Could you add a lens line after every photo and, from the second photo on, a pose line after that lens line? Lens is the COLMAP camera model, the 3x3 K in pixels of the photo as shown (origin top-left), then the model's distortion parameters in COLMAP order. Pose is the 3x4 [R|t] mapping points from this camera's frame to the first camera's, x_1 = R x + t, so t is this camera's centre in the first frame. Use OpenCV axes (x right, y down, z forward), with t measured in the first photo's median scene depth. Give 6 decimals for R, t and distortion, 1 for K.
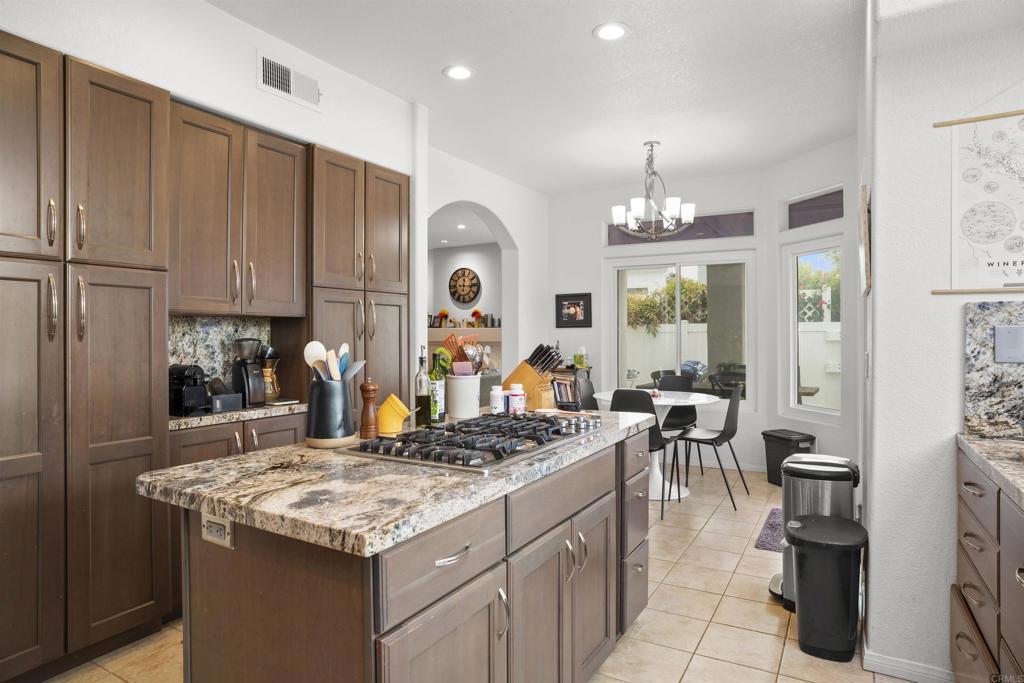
lens RADIAL K [[595.4, 0, 511.7], [0, 595.4, 339.7], [0, 0, 1]] dist [-0.052087, 0.028671]
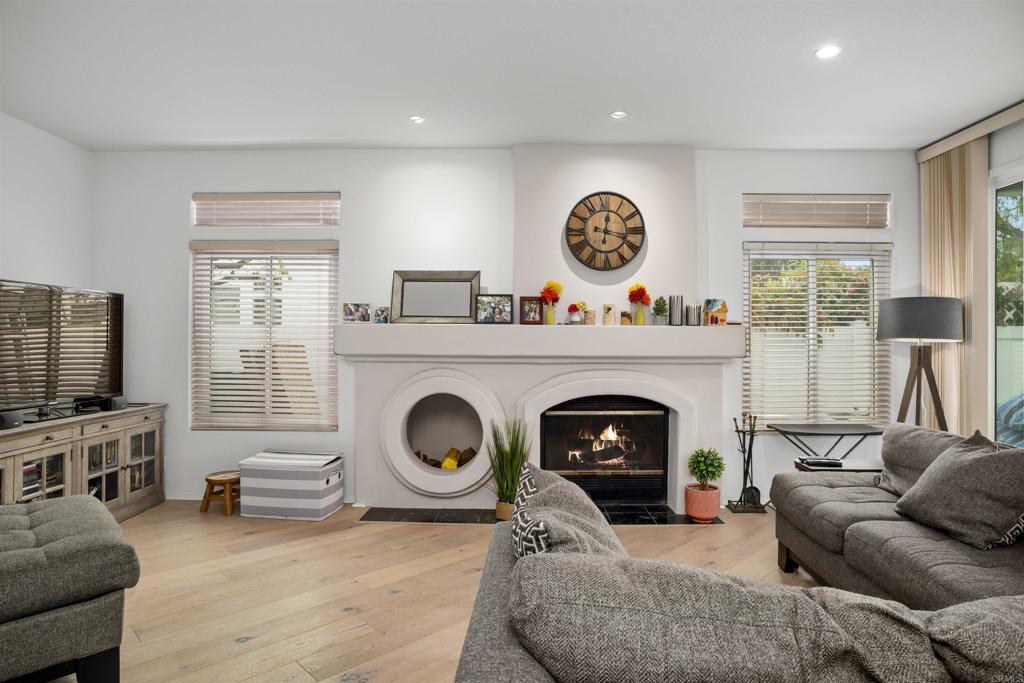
lens RADIAL K [[595.4, 0, 512.4], [0, 595.4, 340.9], [0, 0, 1]] dist [-0.052087, 0.028671]
pose [[0.871302, 0.006731, 0.490700, -0.362352], [-0.005128, 0.999976, -0.004612, -0.005217], [-0.490720, 0.001502, 0.871316, 0.644056]]
